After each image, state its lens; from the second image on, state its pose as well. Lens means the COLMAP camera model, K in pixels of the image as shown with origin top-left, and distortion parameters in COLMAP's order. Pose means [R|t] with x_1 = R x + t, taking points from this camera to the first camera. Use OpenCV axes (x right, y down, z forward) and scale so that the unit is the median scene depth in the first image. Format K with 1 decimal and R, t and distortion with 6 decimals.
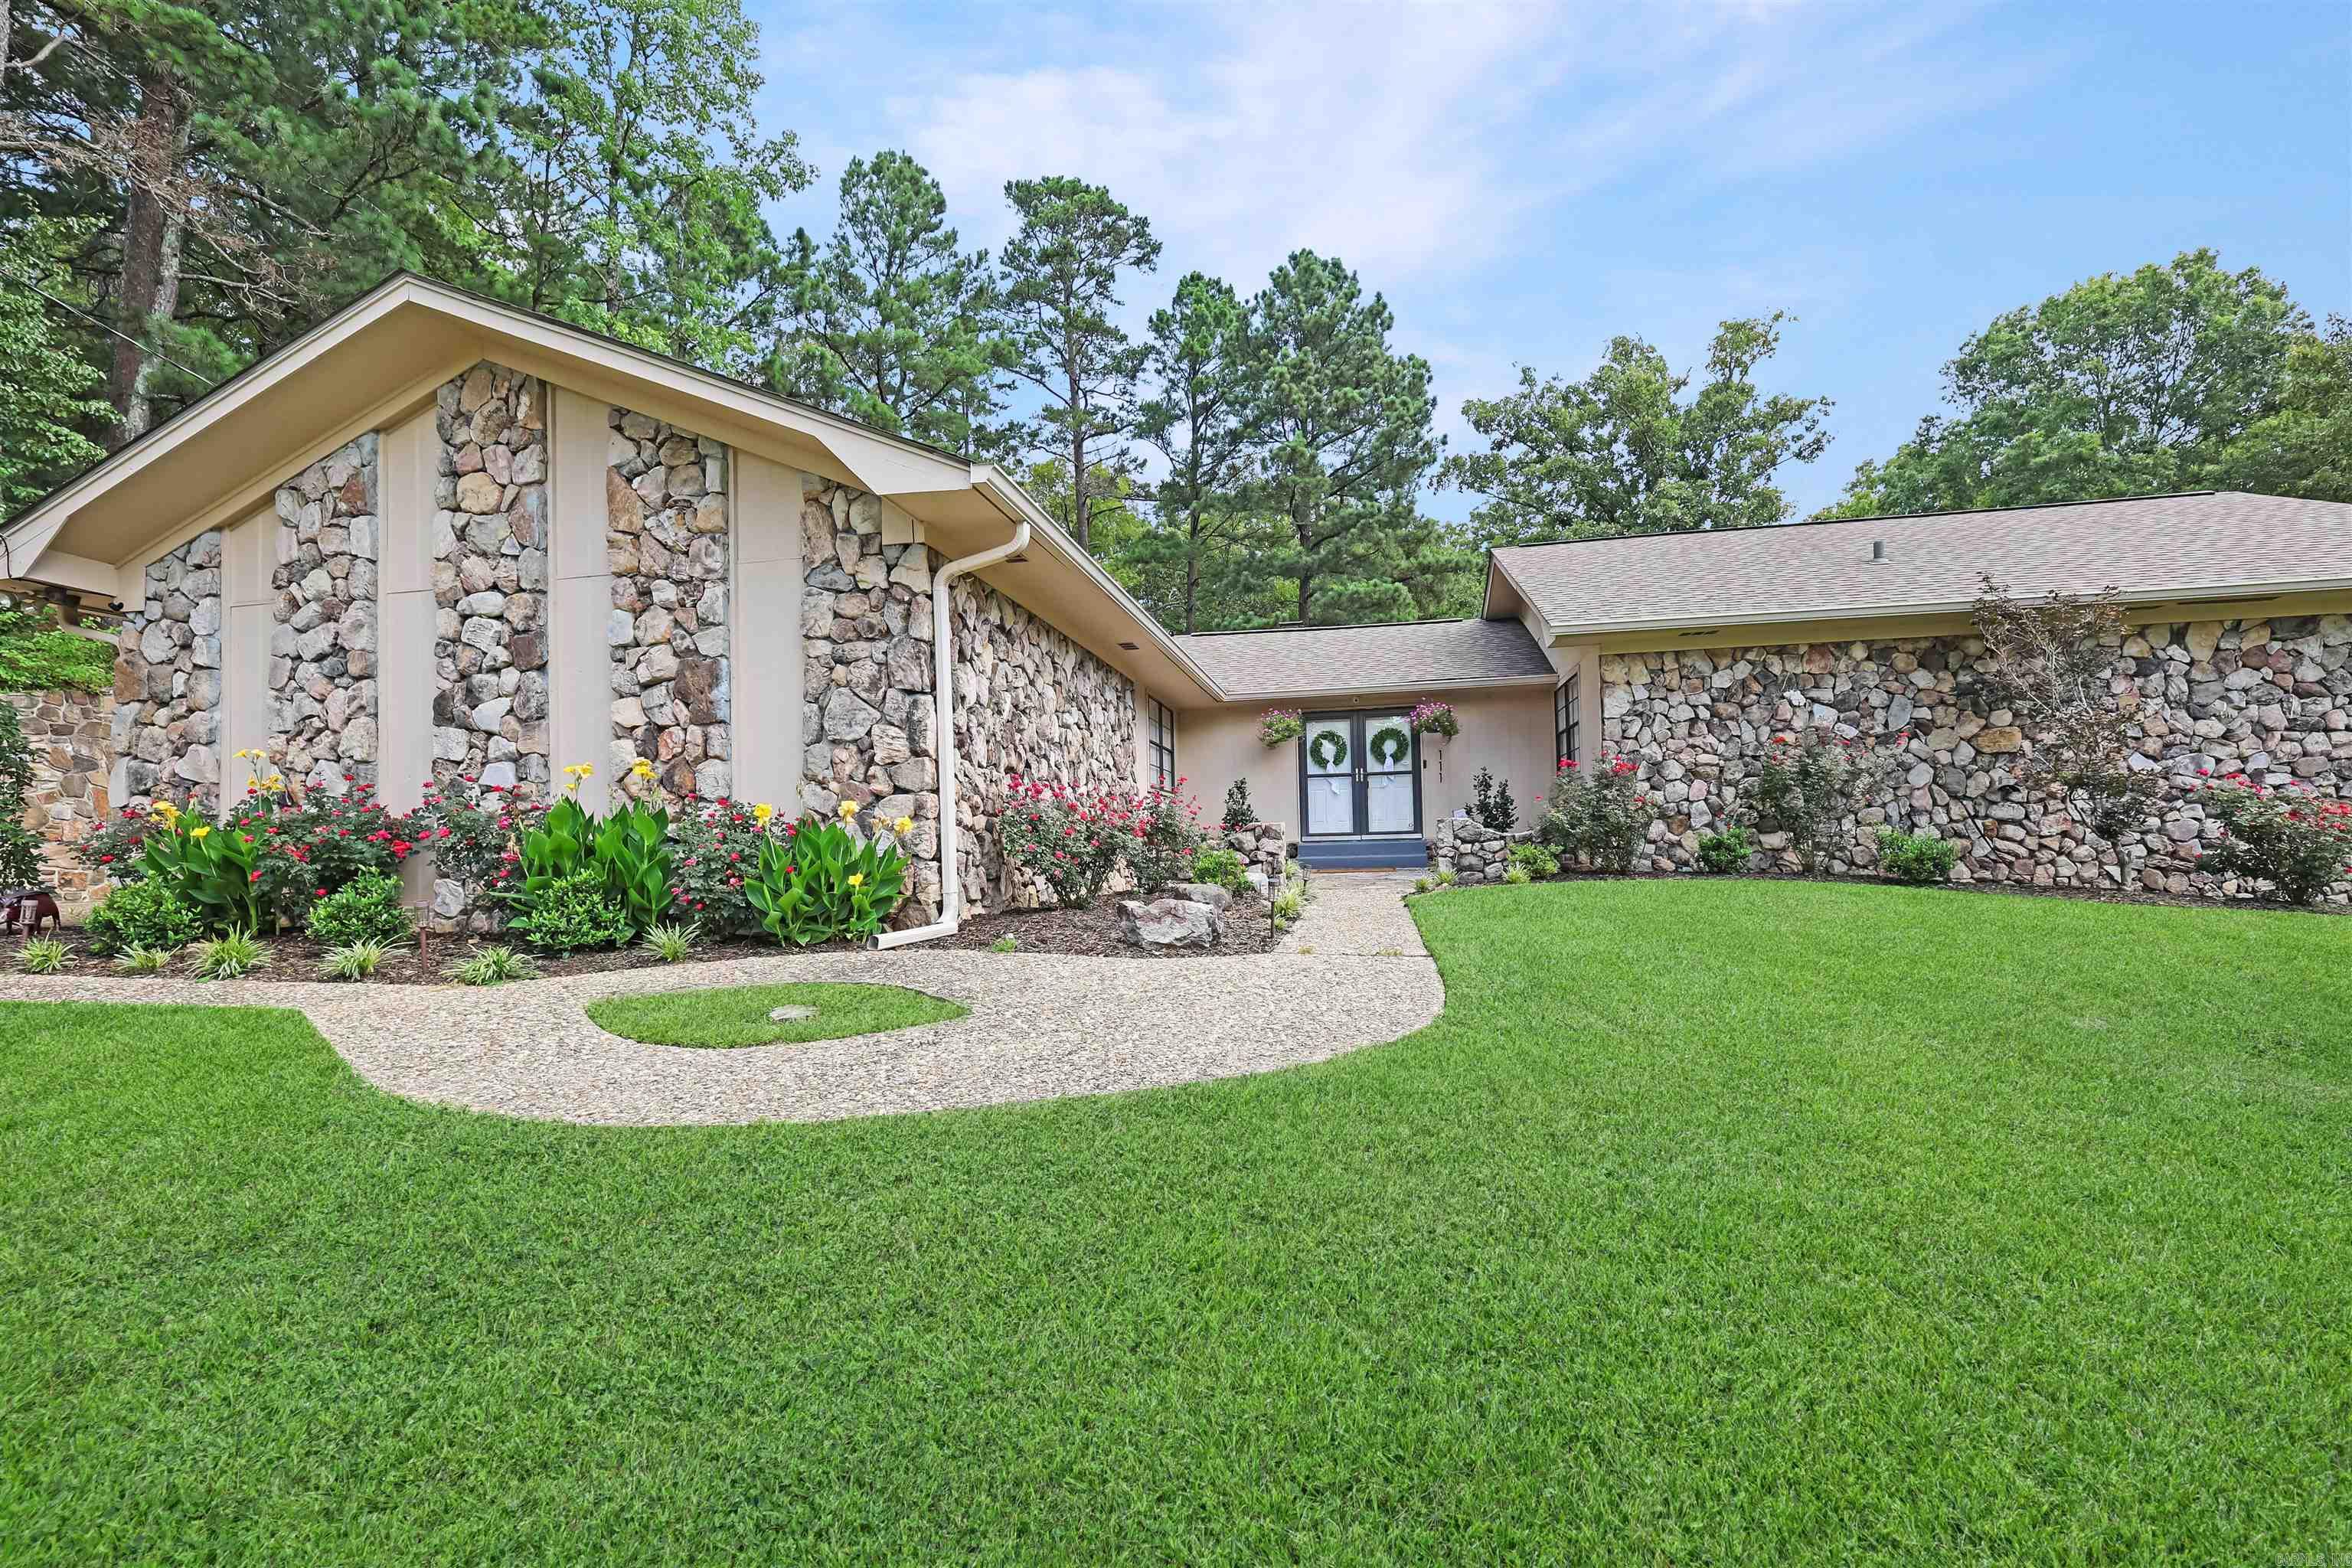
lens RADIAL K [[1045.8, 0, 1184.9], [0, 1045.8, 818.0], [0, 0, 1]] dist [0.001719, -0.001142]
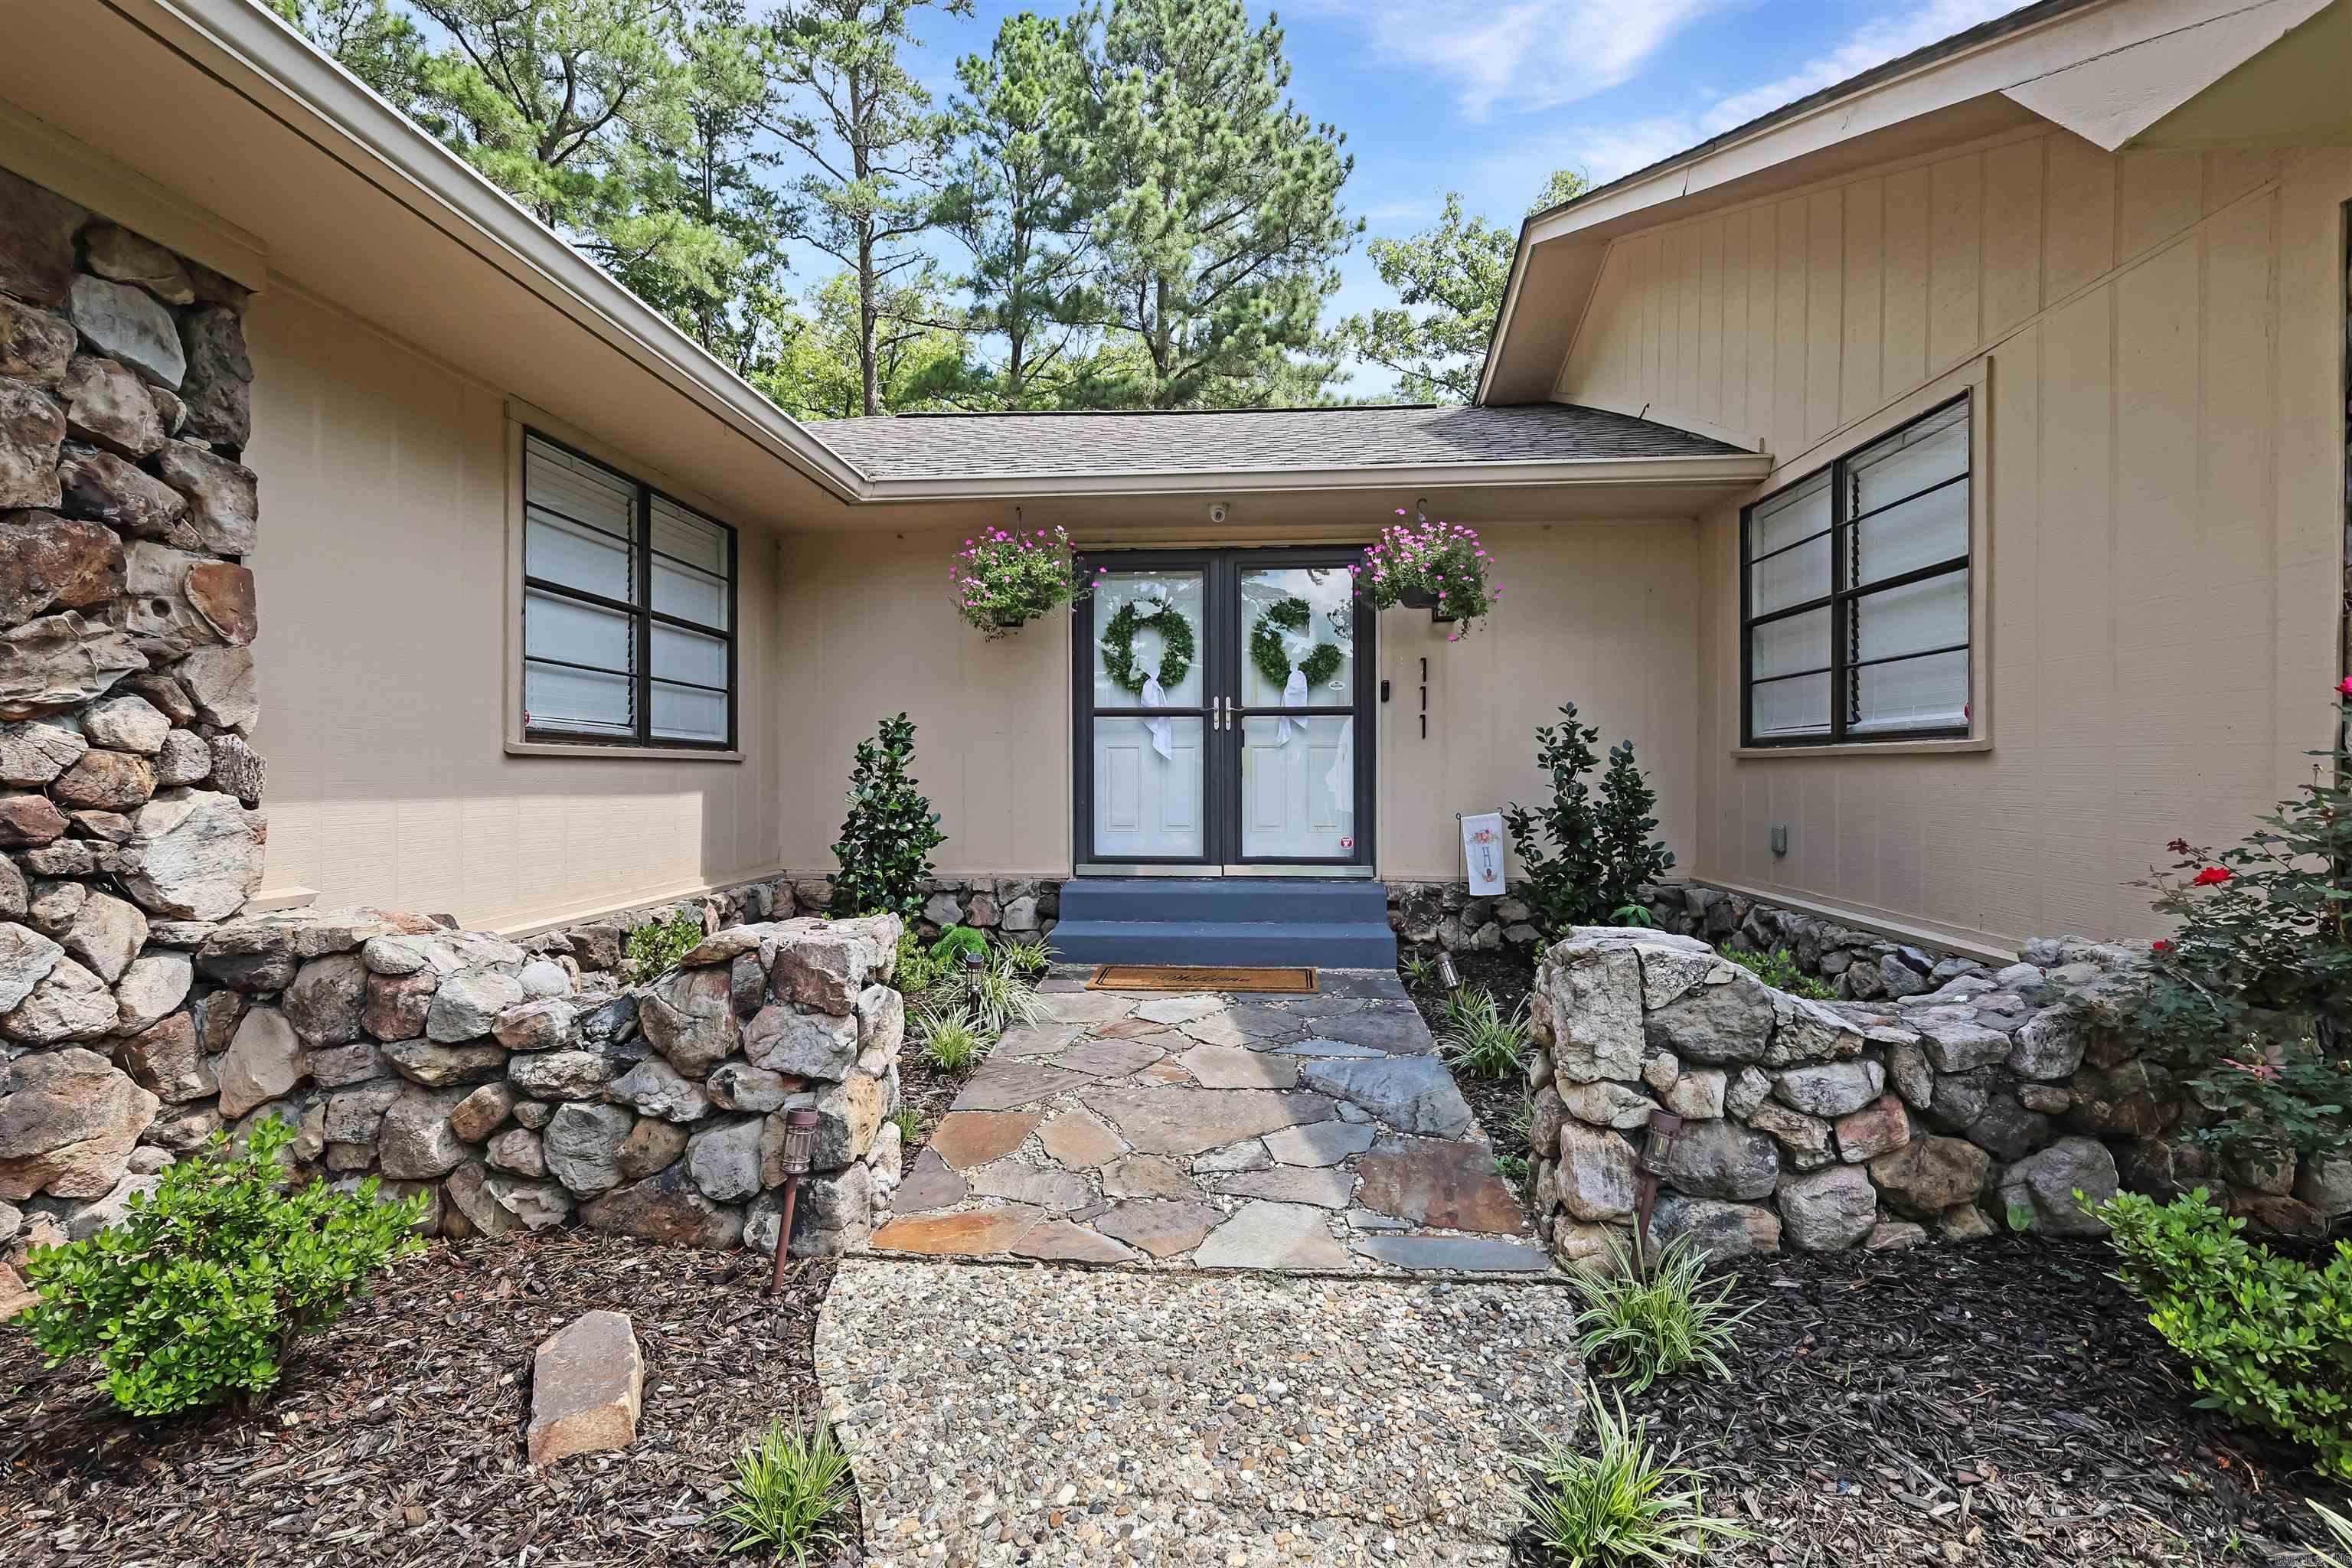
lens RADIAL K [[1052.7, 0, 1176.0], [0, 1052.7, 784.0], [0, 0, 1]] dist [-0.001364, -0.000065]
pose [[0.992702, 0.023005, 0.118376, 0.140798], [-0.027652, 0.998904, 0.037764, -0.039647], [-0.117377, -0.040761, 0.992250, 0.829653]]
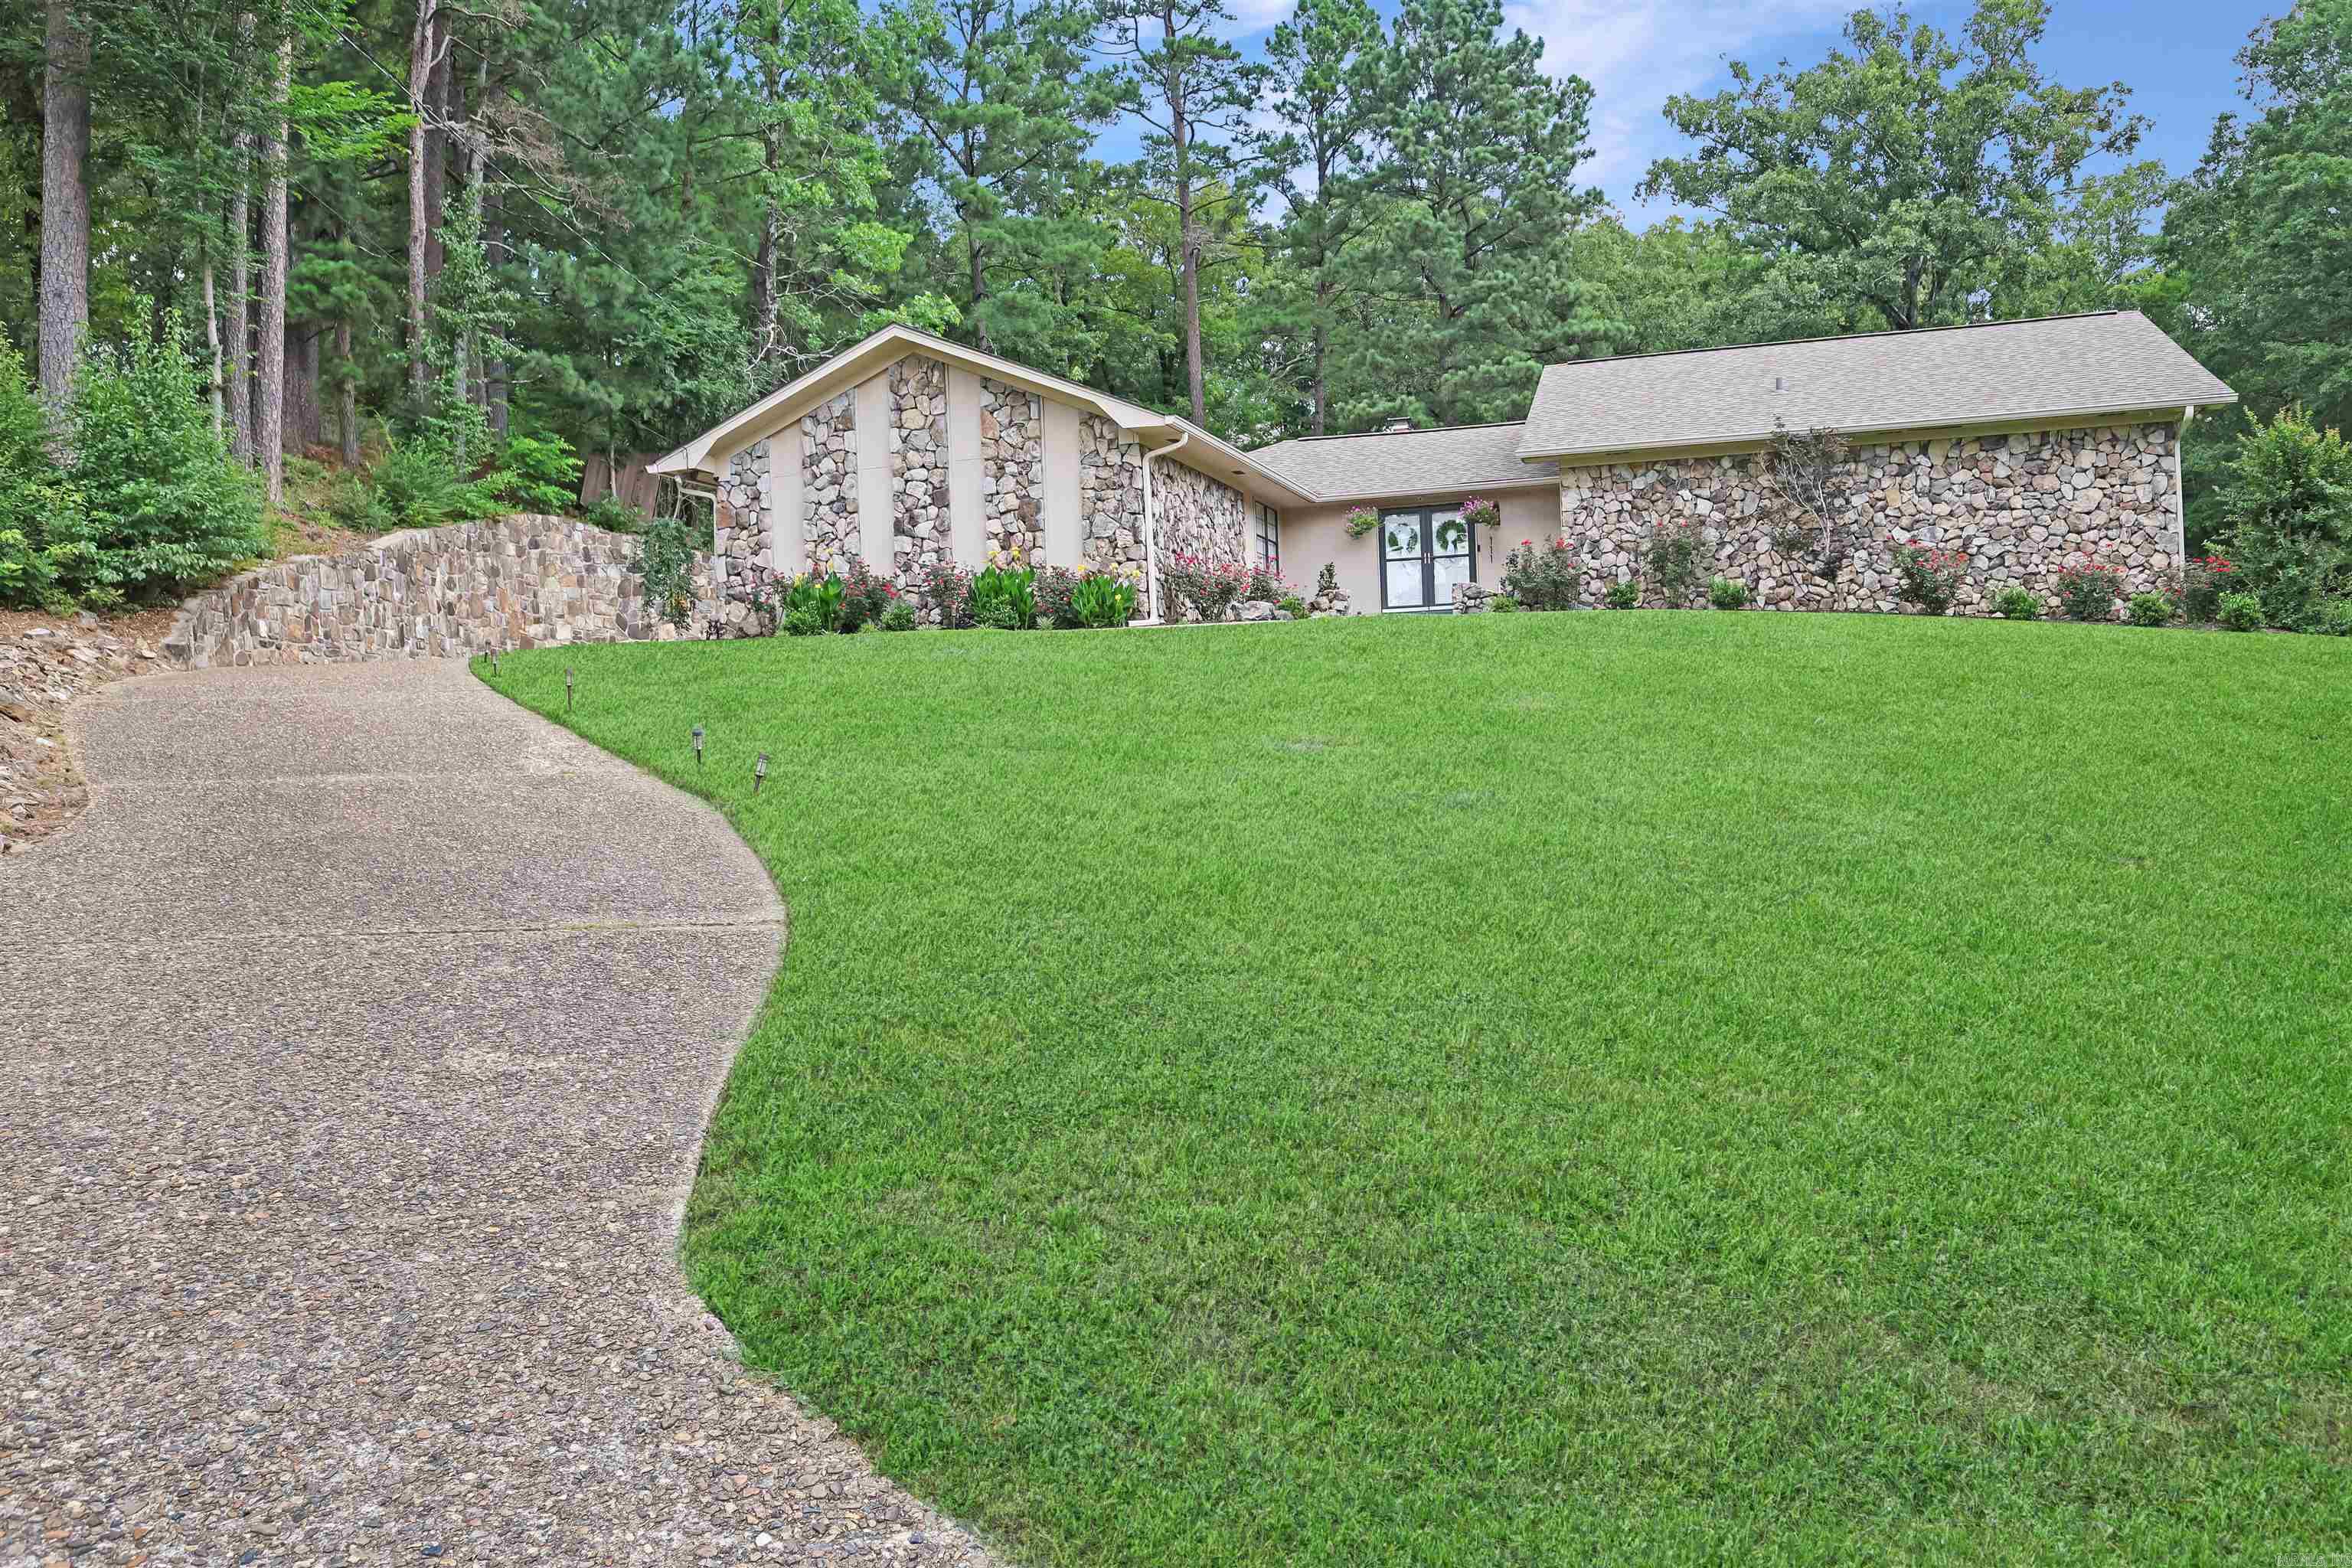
lens RADIAL K [[1760.9, 0, 1174.5], [0, 1760.9, 752.2], [0, 0, 1]] dist [-0.027148, -0.007837]
pose [[0.994480, -0.012877, -0.104128, 0.113304], [0.017725, 0.998795, 0.045762, 0.122196], [0.103414, -0.047355, 0.993510, -1.554158]]
